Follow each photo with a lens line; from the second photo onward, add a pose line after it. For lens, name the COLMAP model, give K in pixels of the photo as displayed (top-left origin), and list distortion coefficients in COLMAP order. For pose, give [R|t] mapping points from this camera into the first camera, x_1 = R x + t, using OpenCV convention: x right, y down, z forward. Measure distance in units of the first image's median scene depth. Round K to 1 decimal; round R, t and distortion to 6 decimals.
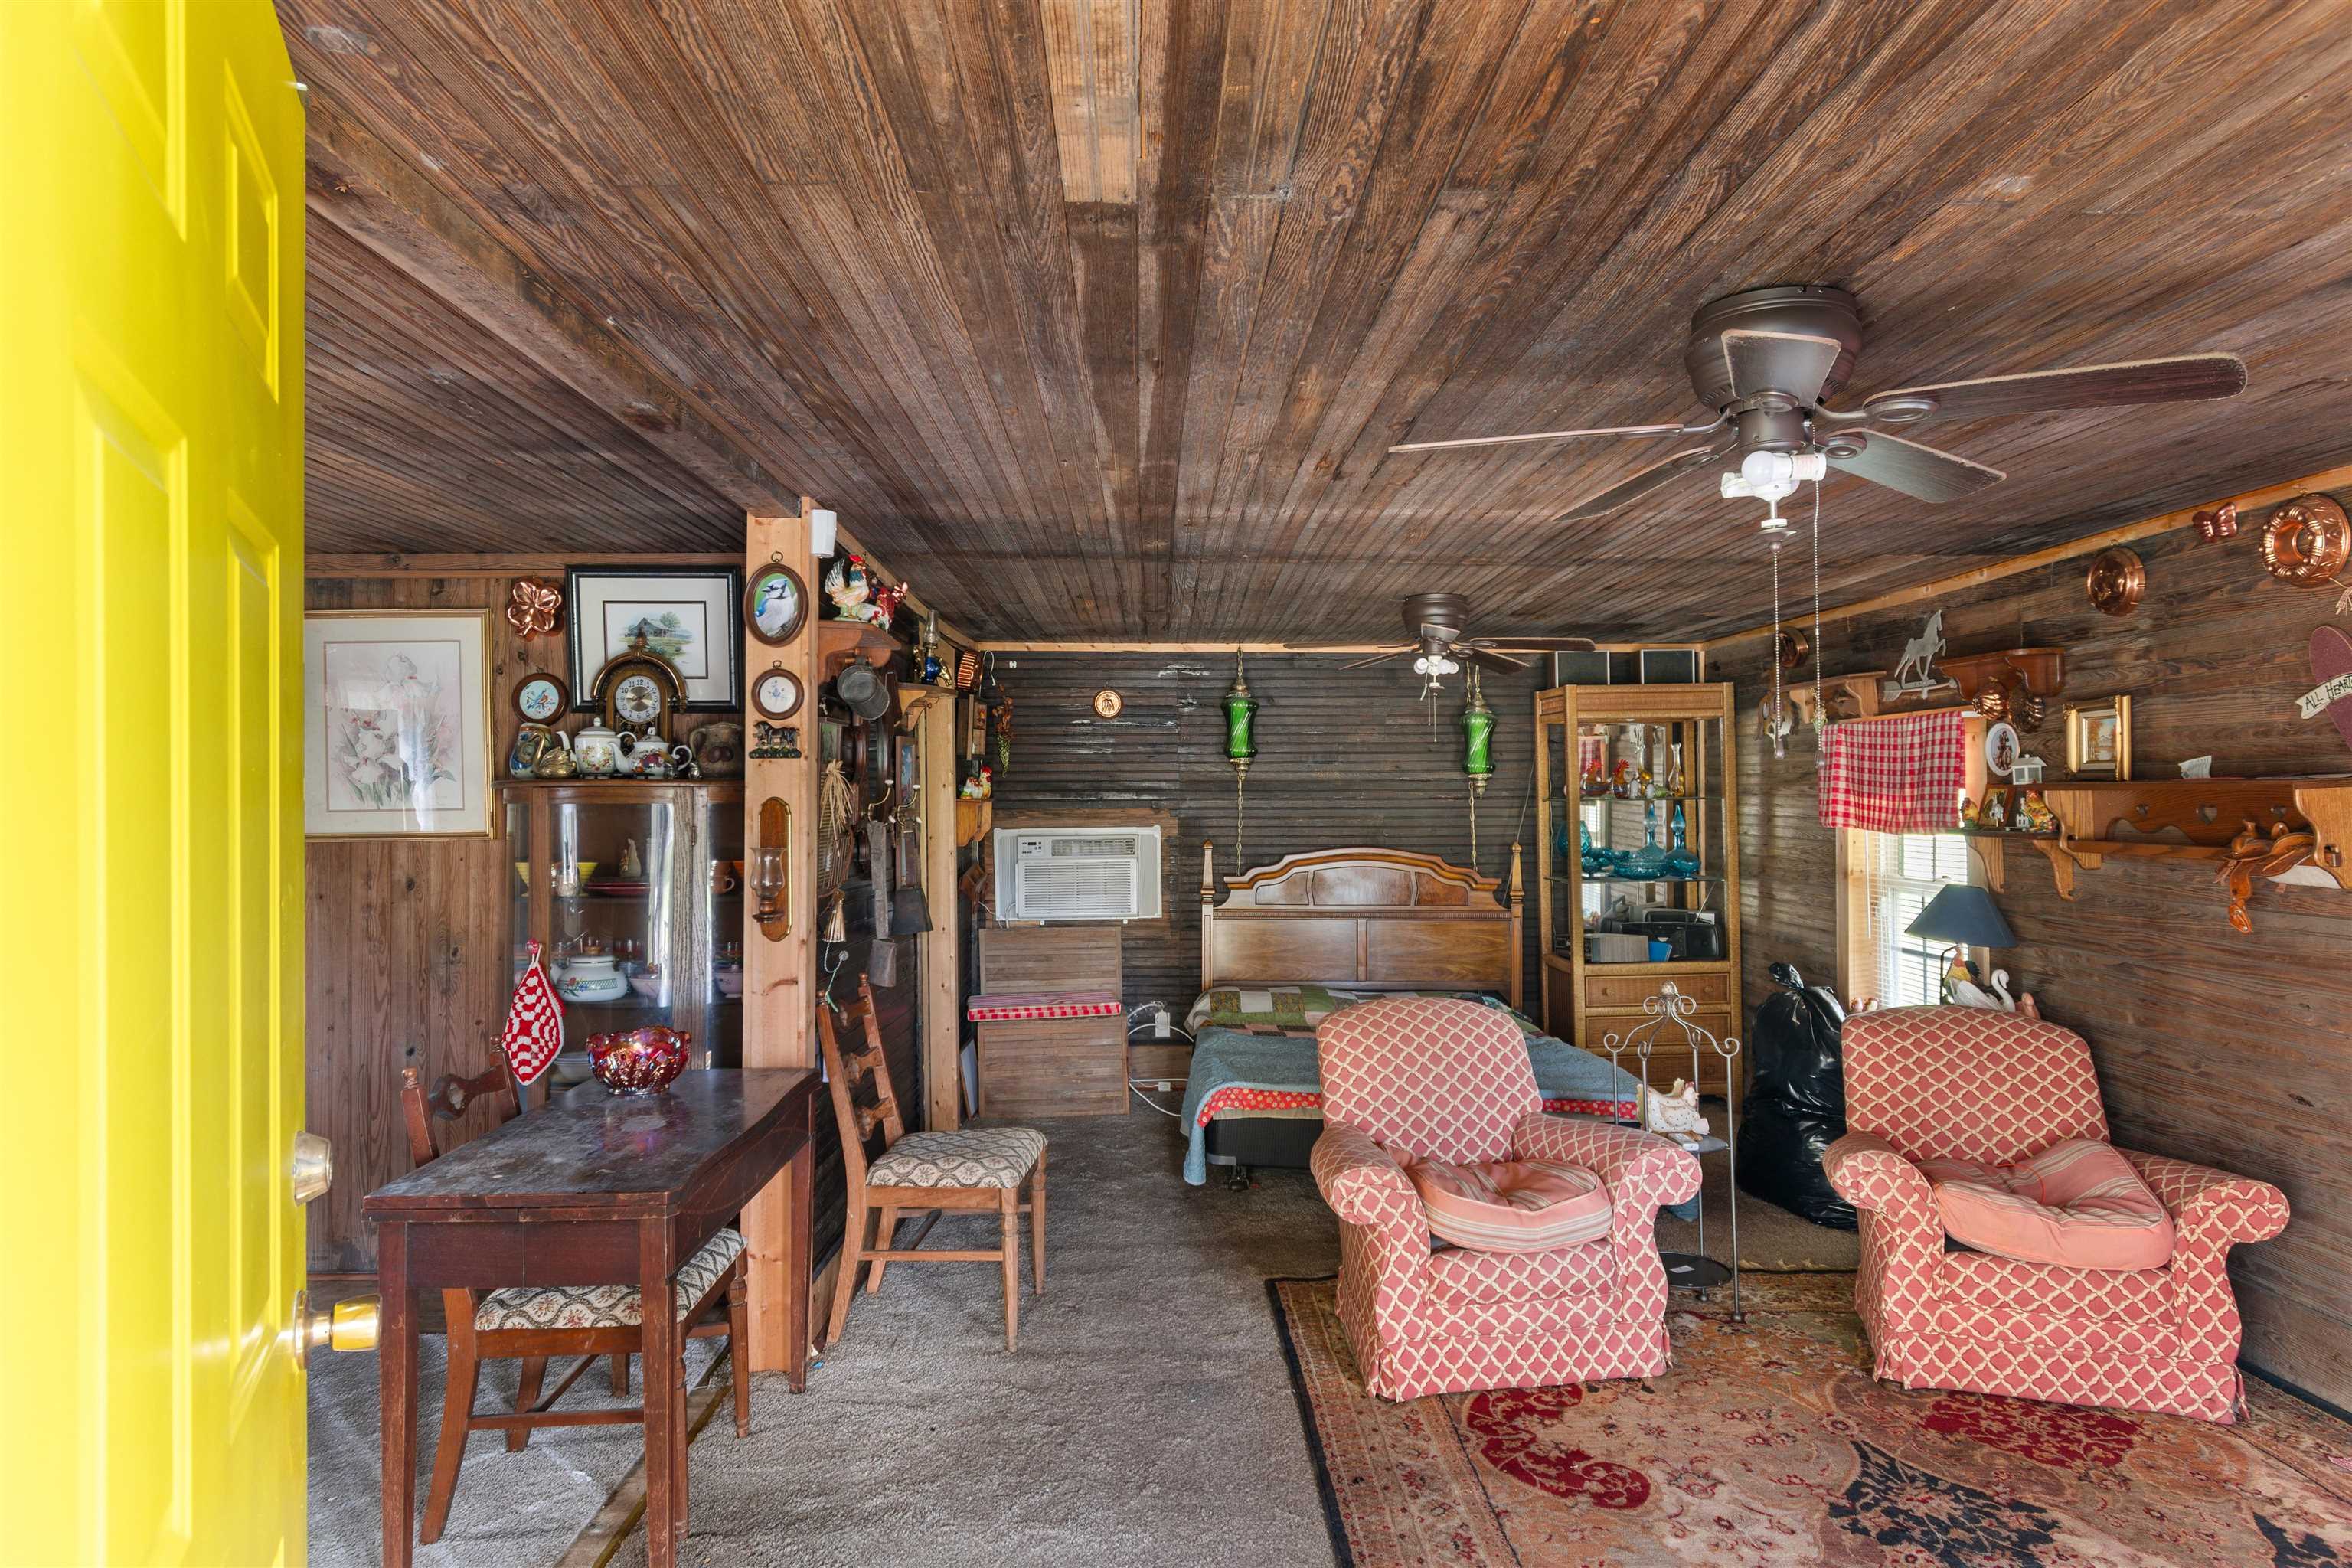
lens RADIAL K [[1371.5, 0, 1188.3], [0, 1371.5, 790.5], [0, 0, 1]] dist [0.005553, -0.005583]
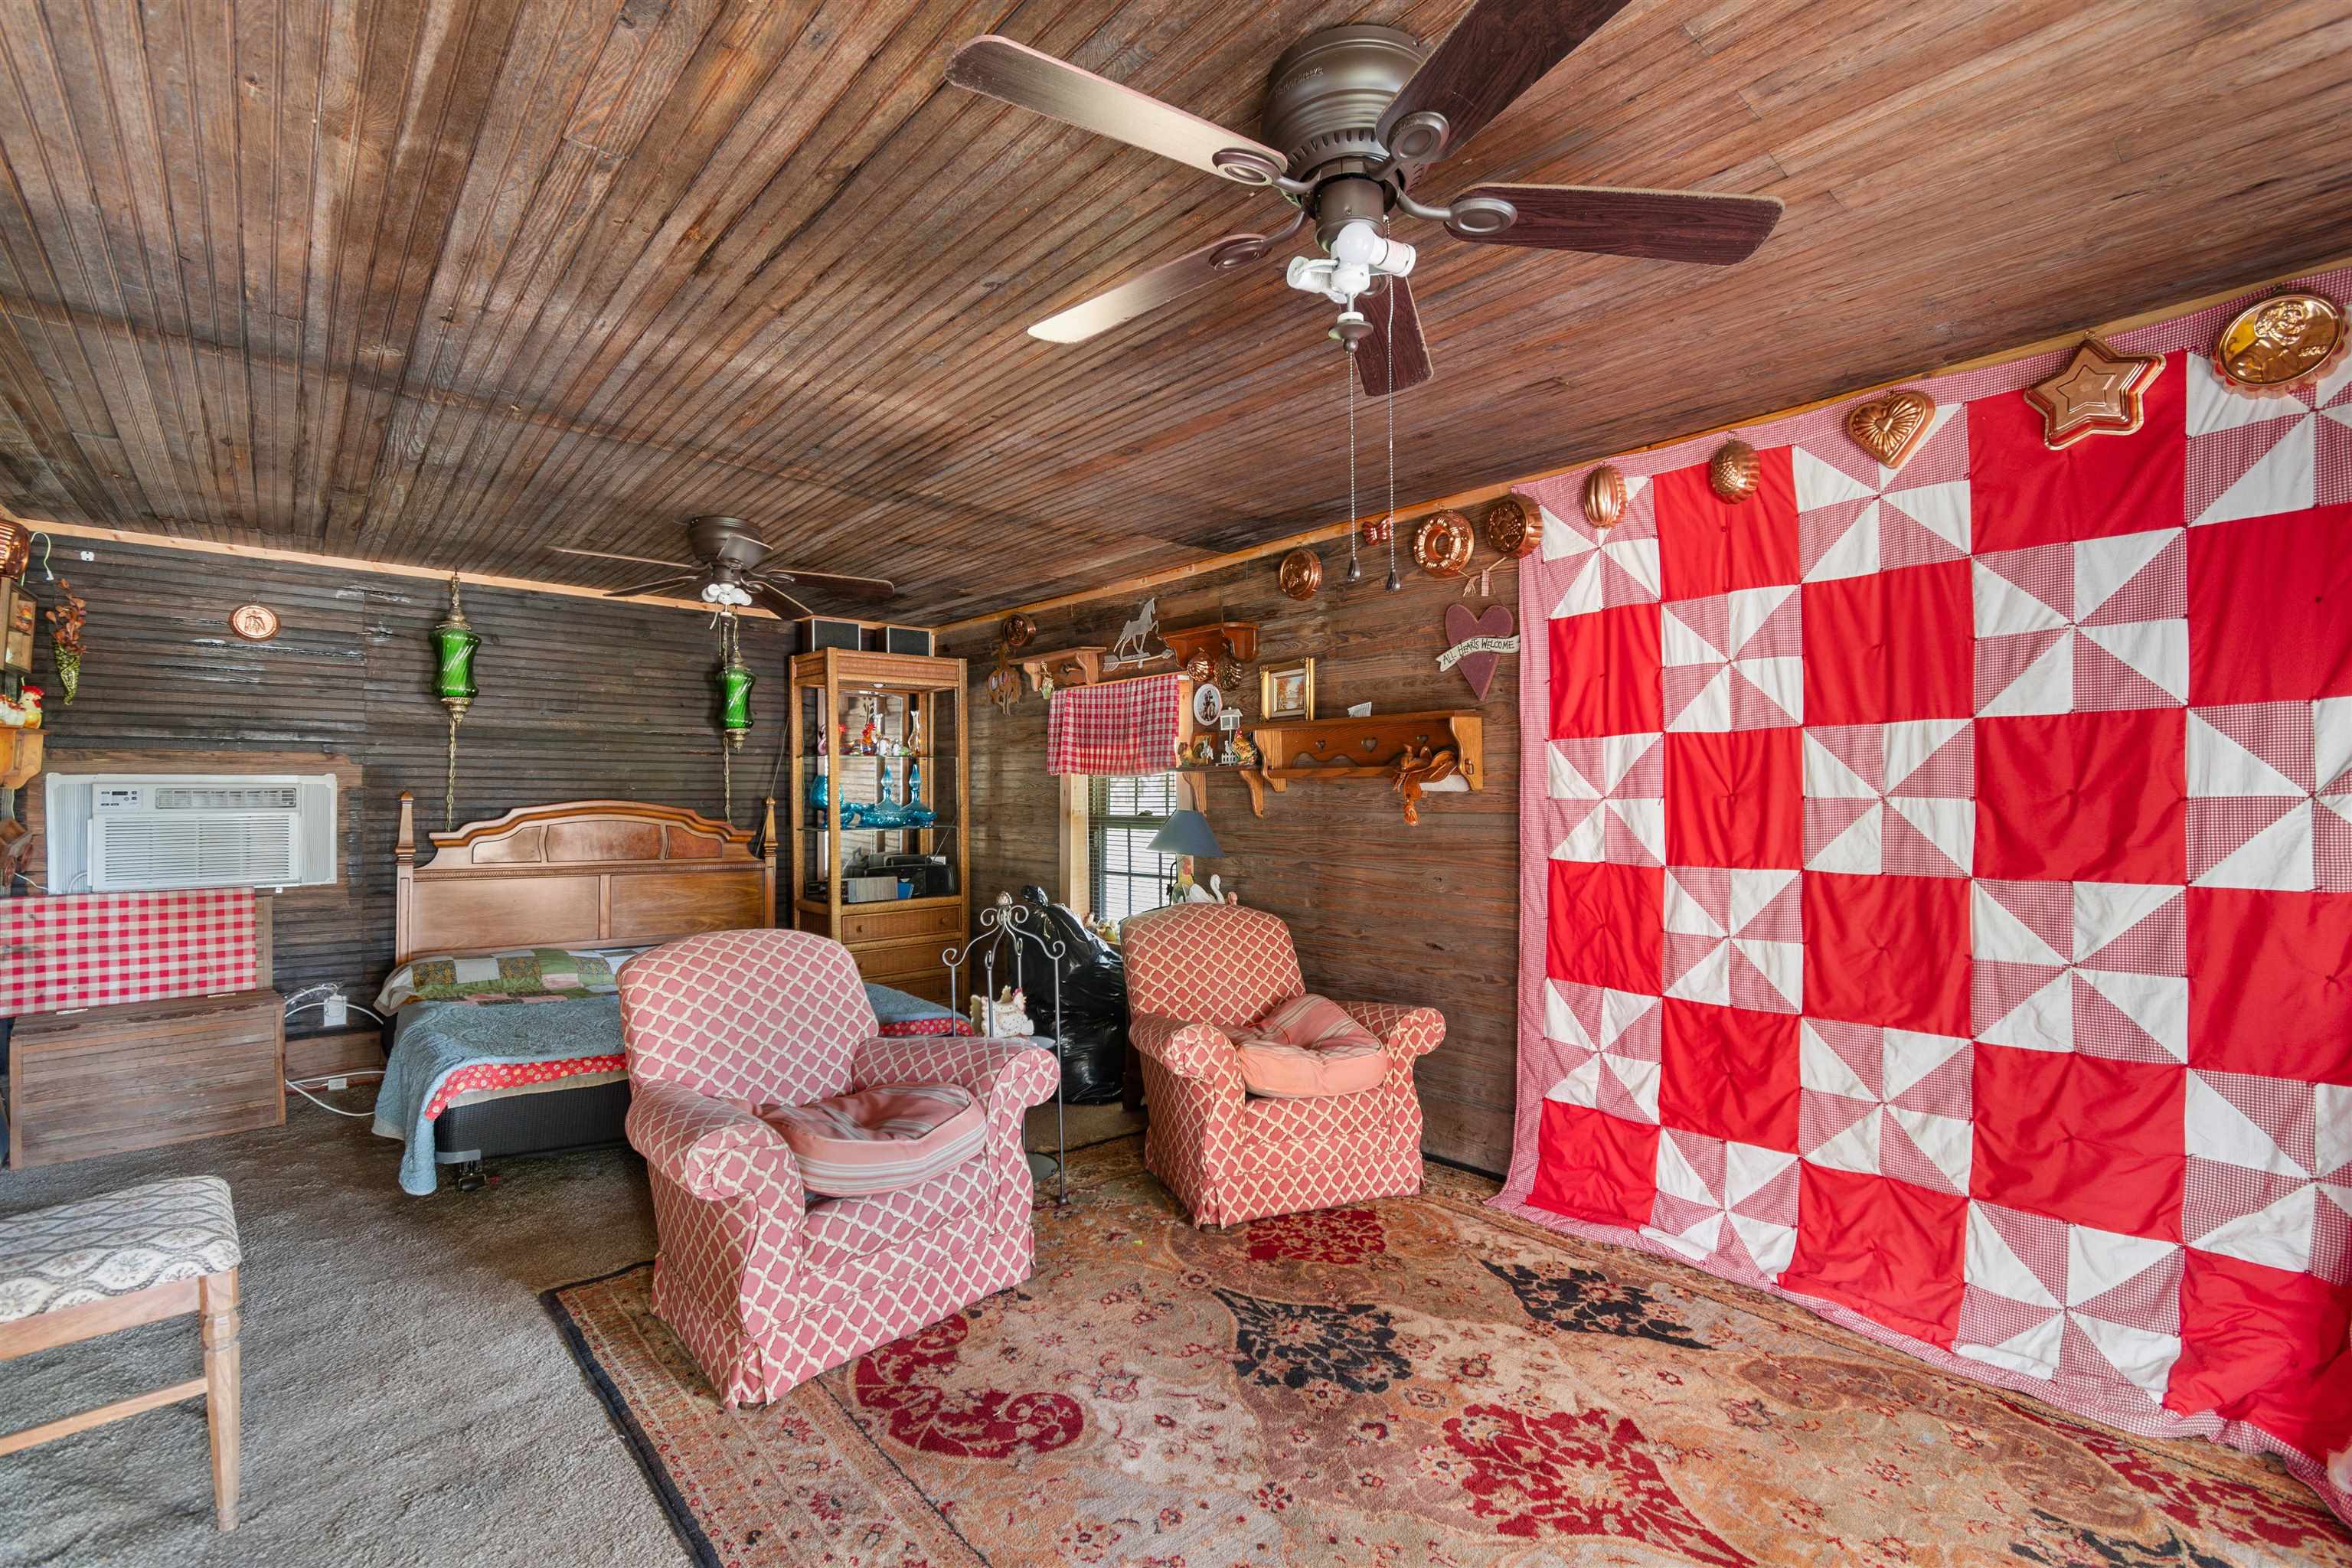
lens RADIAL K [[1051.9, 0, 1195.4], [0, 1051.9, 785.5], [0, 0, 1]] dist [0.004423, -0.001933]
pose [[0.768584, 0.011973, 0.639637, -0.046319], [-0.005139, 0.999908, -0.012542, 0.061085], [-0.639728, 0.006353, 0.768575, 0.265792]]
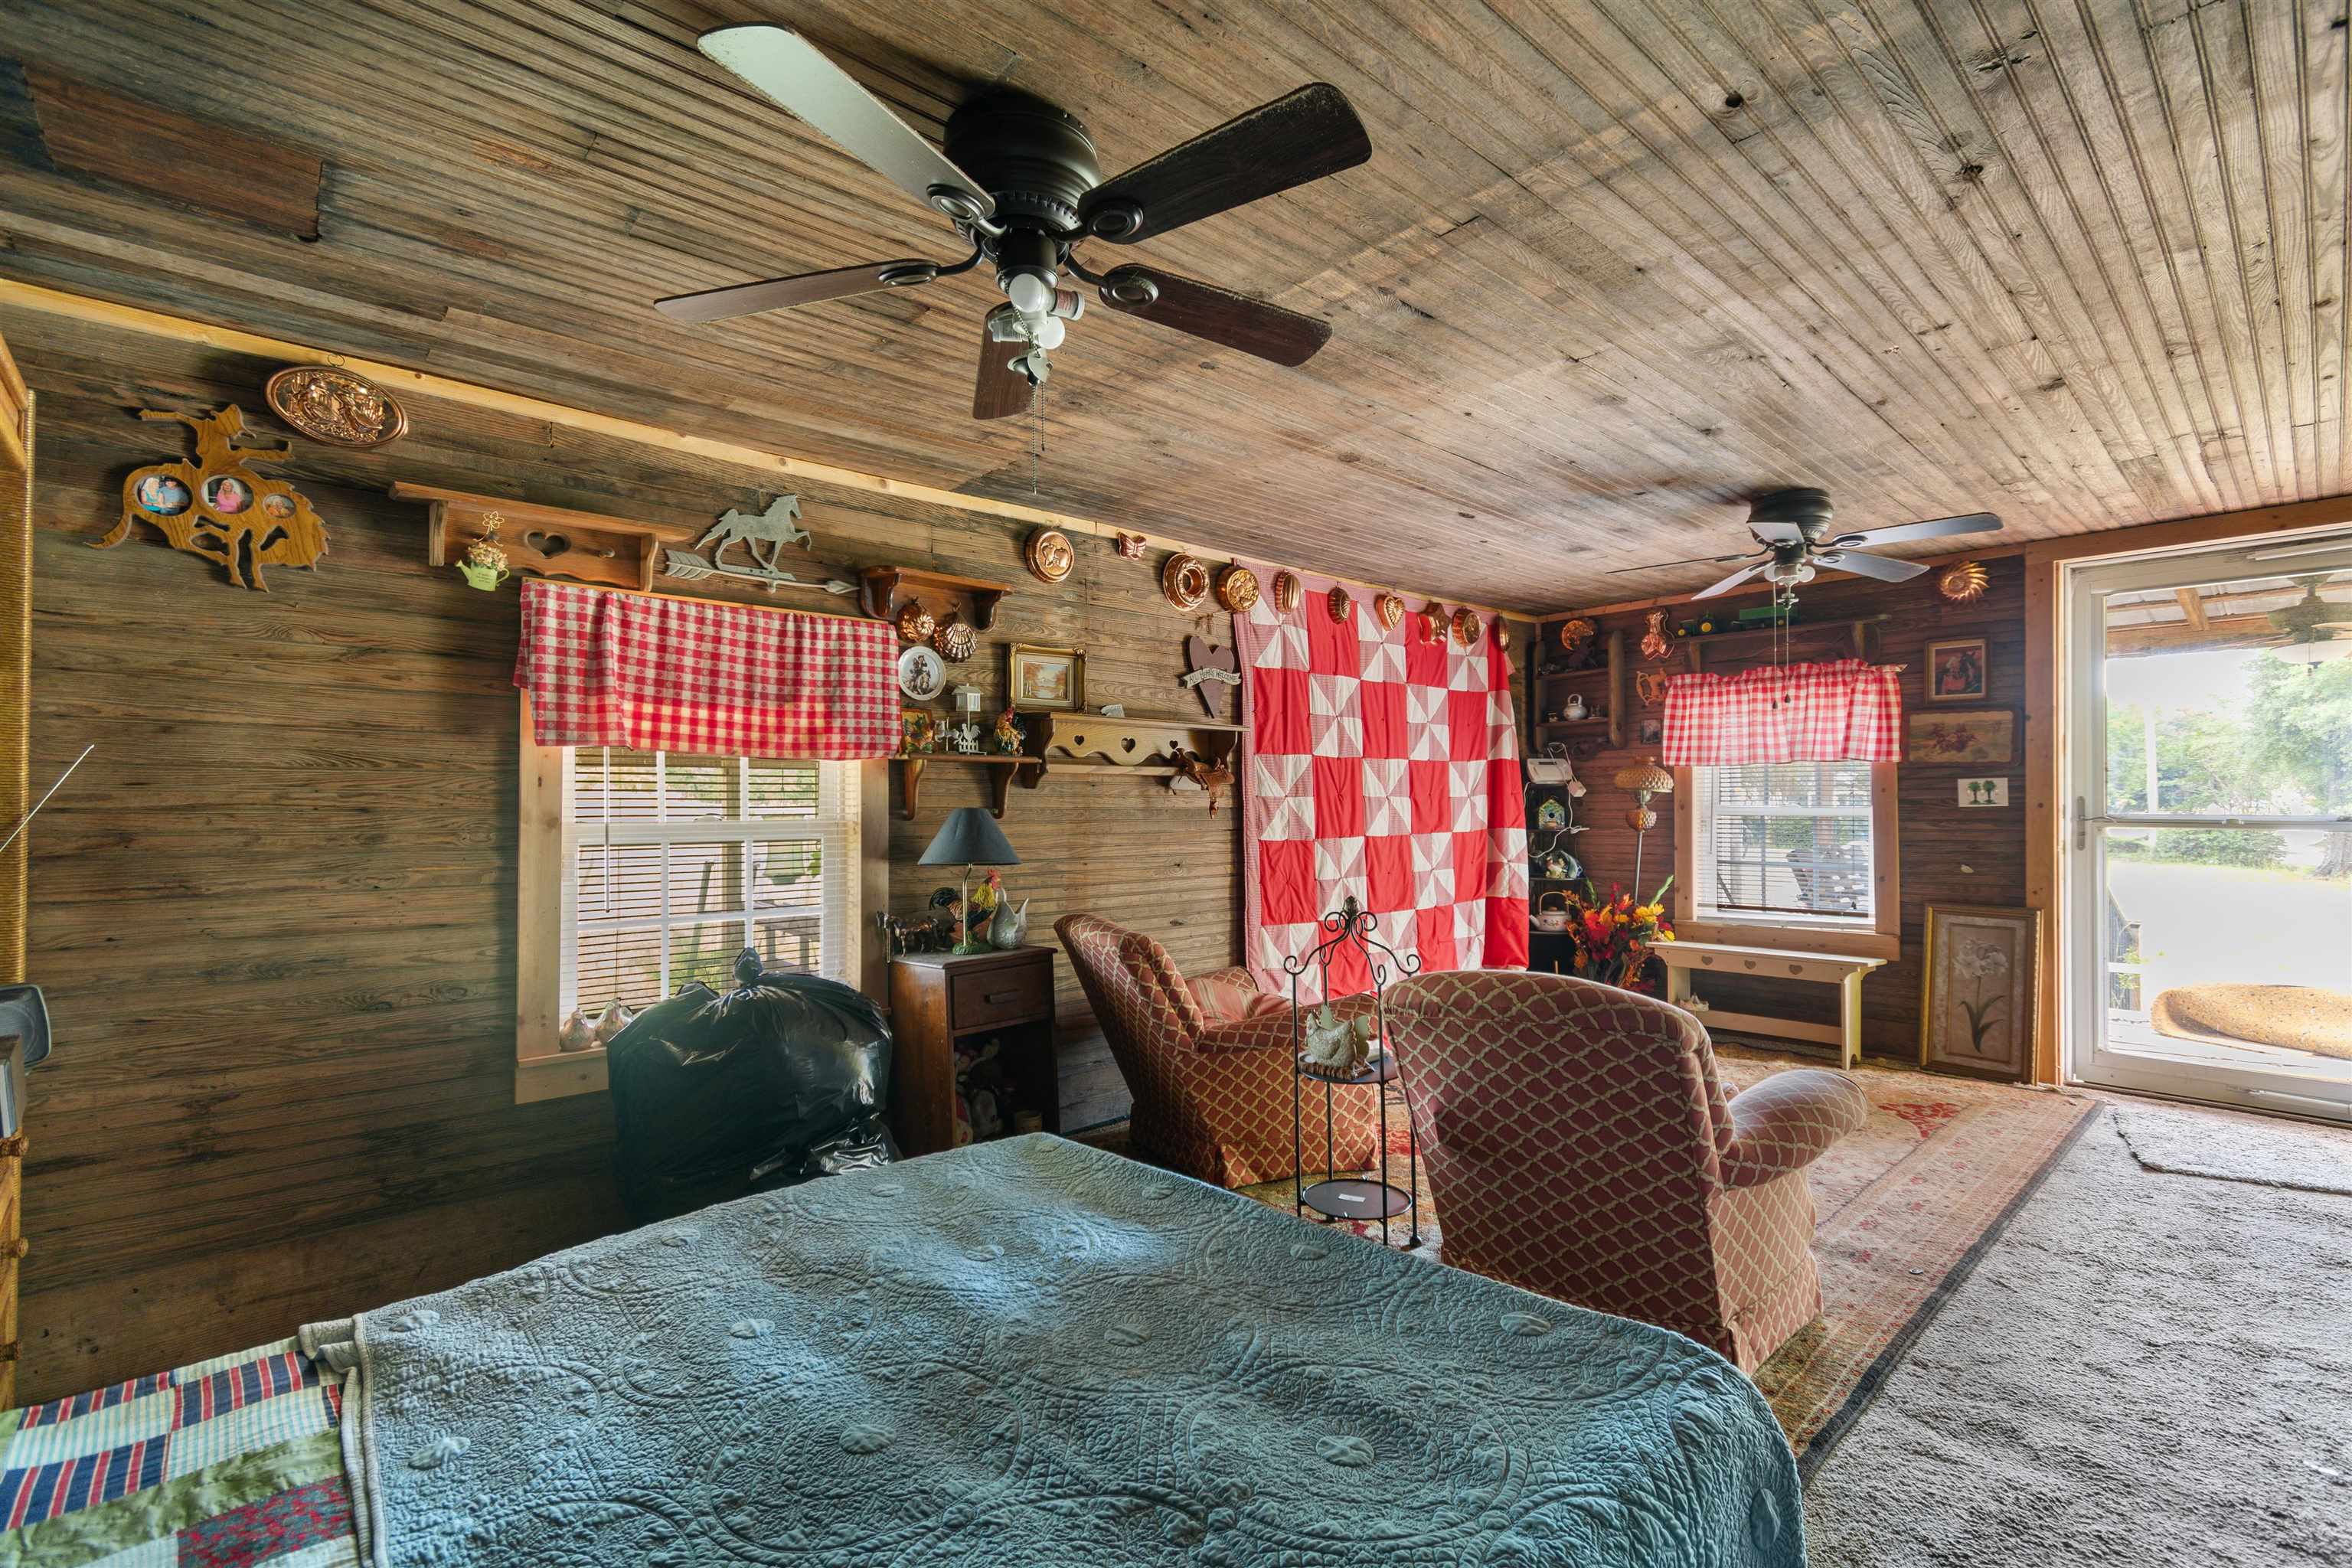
lens RADIAL K [[1051.9, 0, 1171.5], [0, 1051.9, 800.2], [0, 0, 1]] dist [0.004423, -0.001933]
pose [[-0.648216, 0.000218, 0.761457, -0.106480], [-0.002797, 0.999993, -0.002668, 0.066252], [-0.761452, -0.003859, -0.648210, 1.426191]]
